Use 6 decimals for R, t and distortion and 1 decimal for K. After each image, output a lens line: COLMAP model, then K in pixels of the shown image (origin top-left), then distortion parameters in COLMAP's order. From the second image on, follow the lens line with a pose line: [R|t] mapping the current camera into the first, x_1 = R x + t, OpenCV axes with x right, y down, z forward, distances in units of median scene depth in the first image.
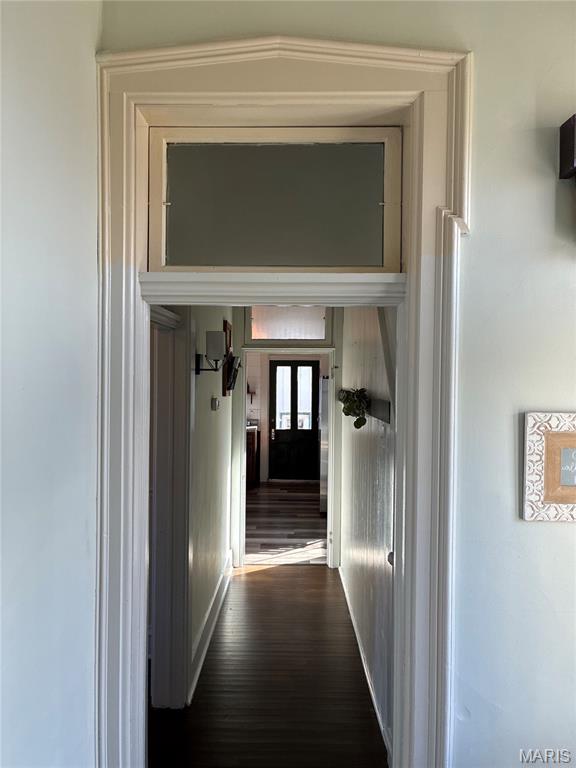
lens RADIAL K [[591.3, 0, 287.5], [0, 591.3, 384.3], [0, 0, 1]] dist [0.006271, 0.001294]
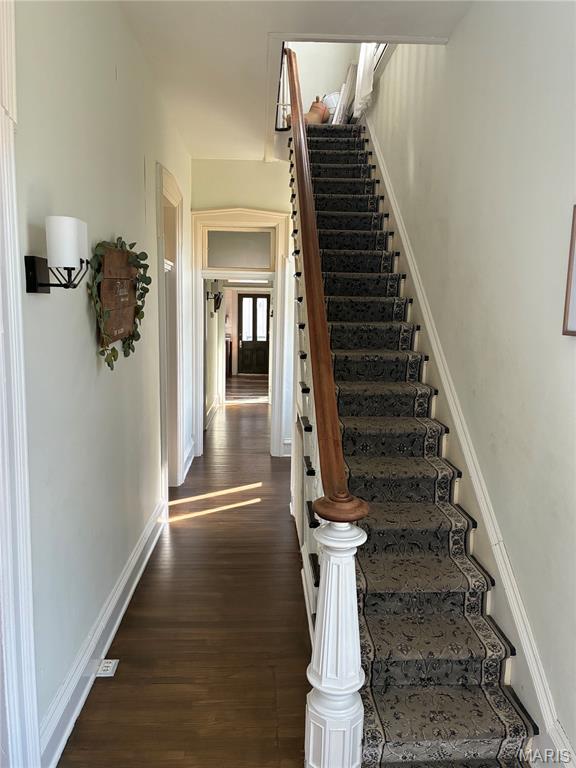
lens RADIAL K [[591.3, 0, 285.6], [0, 591.3, 383.0], [0, 0, 1]] dist [0.006271, 0.001294]
pose [[0.998792, 0.003524, 0.049007, 0.017581], [-0.008965, 0.993753, 0.111243, 0.017112], [-0.048309, -0.111548, 0.992584, -0.537039]]
